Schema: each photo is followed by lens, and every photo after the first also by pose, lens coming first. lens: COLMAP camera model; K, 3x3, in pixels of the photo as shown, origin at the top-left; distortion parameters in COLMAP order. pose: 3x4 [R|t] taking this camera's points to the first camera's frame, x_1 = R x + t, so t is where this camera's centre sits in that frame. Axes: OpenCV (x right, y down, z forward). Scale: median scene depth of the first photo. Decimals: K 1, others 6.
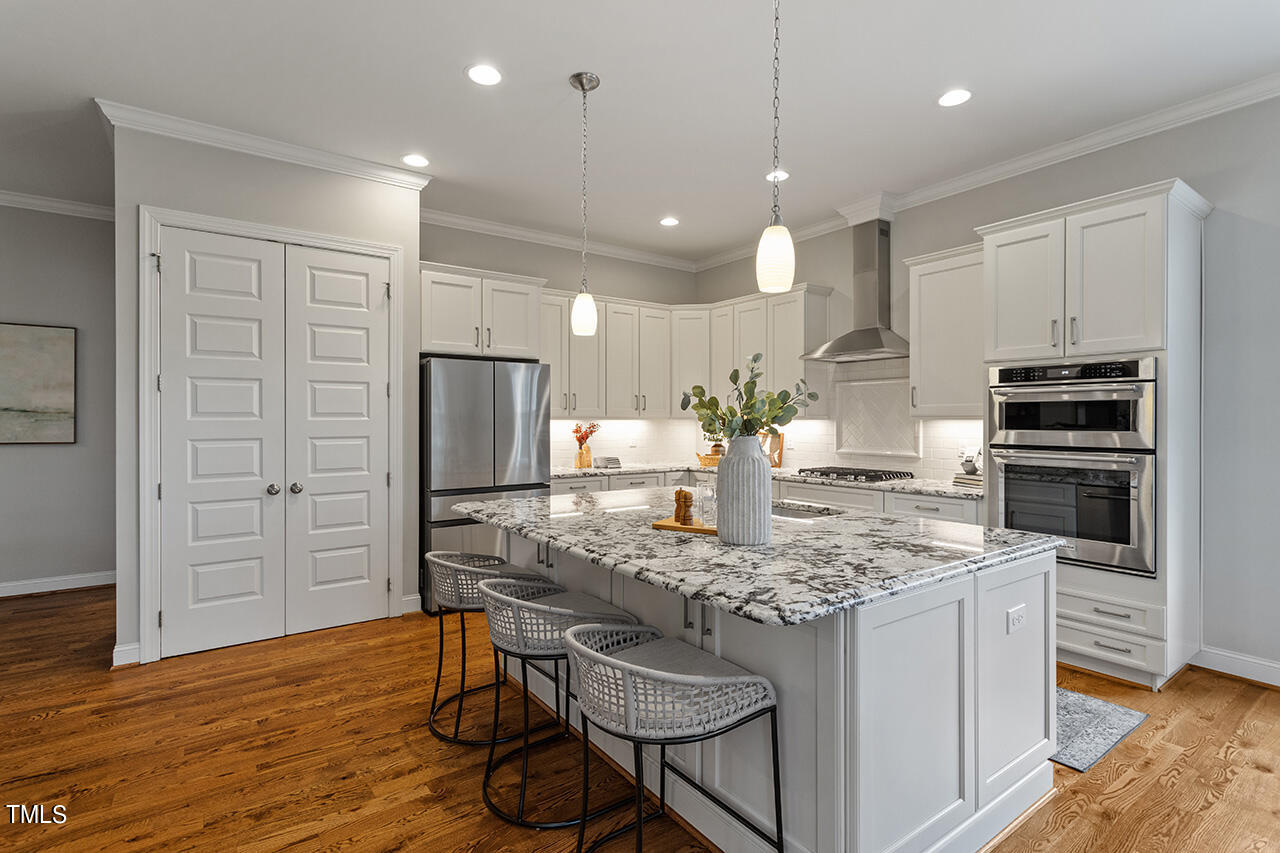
lens RADIAL K [[603.9, 0, 638.5], [0, 603.9, 422.8], [0, 0, 1]] dist [0.003444, 0.000658]
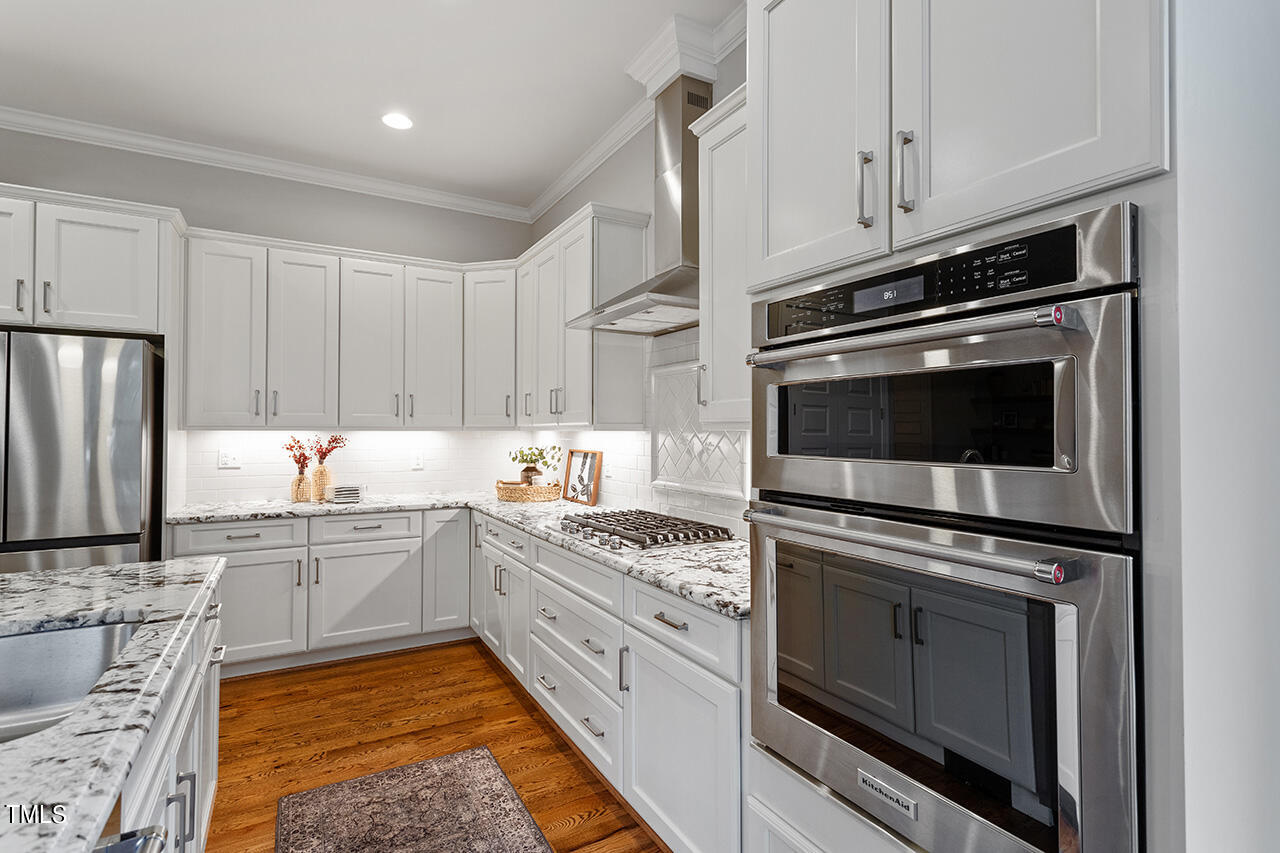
lens RADIAL K [[603.9, 0, 640.2], [0, 603.9, 425.6], [0, 0, 1]] dist [0.003444, 0.000658]
pose [[0.995316, 0.000411, -0.096678, 0.386943], [-0.001870, 0.999886, -0.015007, -0.001030], [0.096661, 0.015118, 0.995203, 0.414512]]
